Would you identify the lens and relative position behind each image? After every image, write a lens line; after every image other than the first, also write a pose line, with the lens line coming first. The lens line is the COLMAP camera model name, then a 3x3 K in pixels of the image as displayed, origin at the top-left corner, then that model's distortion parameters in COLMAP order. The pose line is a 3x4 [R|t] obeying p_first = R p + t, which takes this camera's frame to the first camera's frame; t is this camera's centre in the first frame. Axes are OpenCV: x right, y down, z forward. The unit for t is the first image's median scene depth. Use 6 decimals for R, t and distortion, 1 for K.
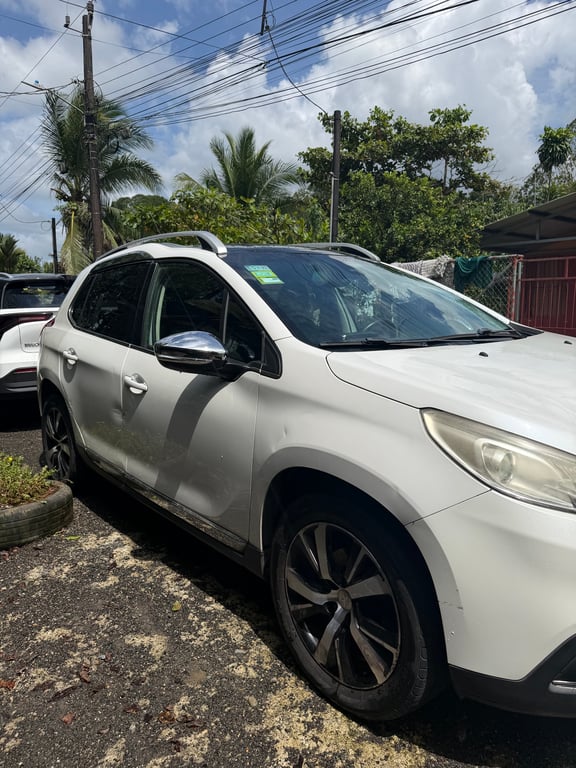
lens RADIAL K [[551.0, 0, 288.0], [0, 551.0, 384.0], [0, 0, 1]] dist [0.033529, -0.051803]
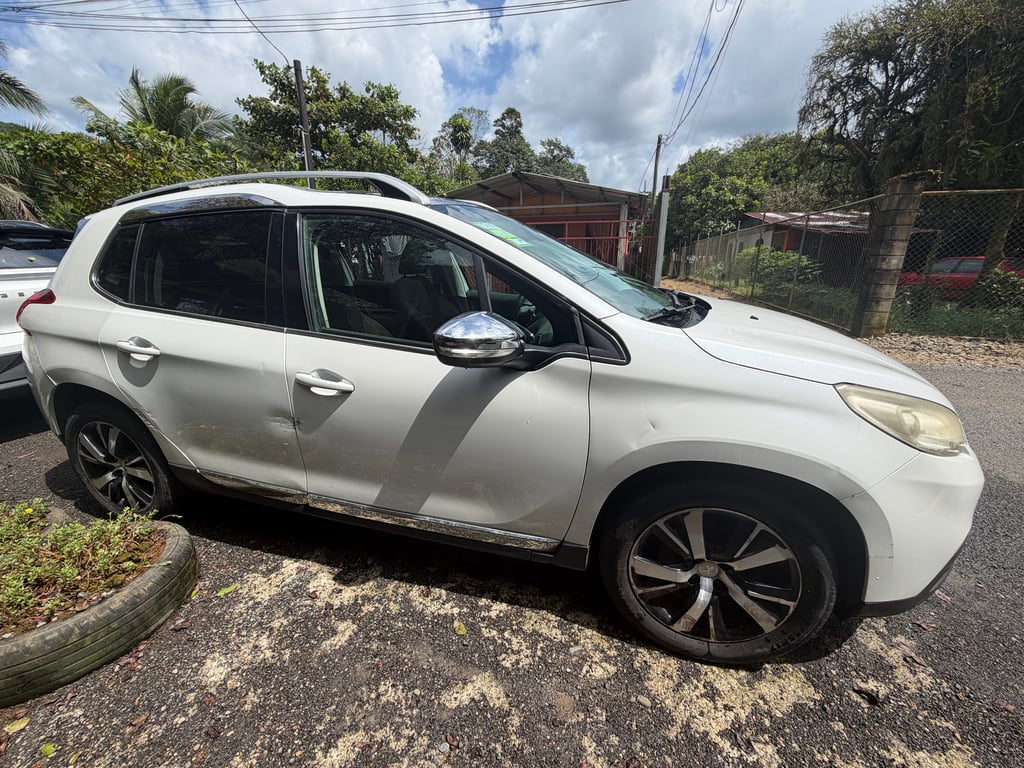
lens RADIAL K [[409.8, 0, 510.3], [0, 409.8, 383.5], [0, 0, 1]] dist [0.001455, -0.000597]
pose [[0.825981, -0.168983, 0.537773, -0.411639], [0.080945, 0.979678, 0.183517, -0.090500], [-0.557856, -0.108051, 0.822874, 0.451025]]
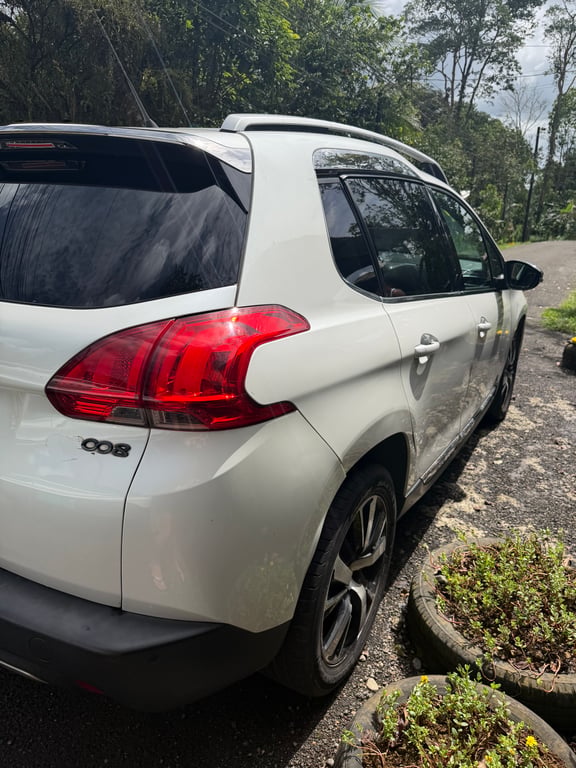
lens RADIAL K [[551.0, 0, 288.0], [0, 551.0, 384.0], [0, 0, 1]] dist [0.033529, -0.051803]
pose [[-0.345356, -0.295155, 0.890849, -1.178905], [0.089949, 0.934475, 0.344480, -0.303960], [-0.934151, 0.199099, -0.296178, 1.825984]]
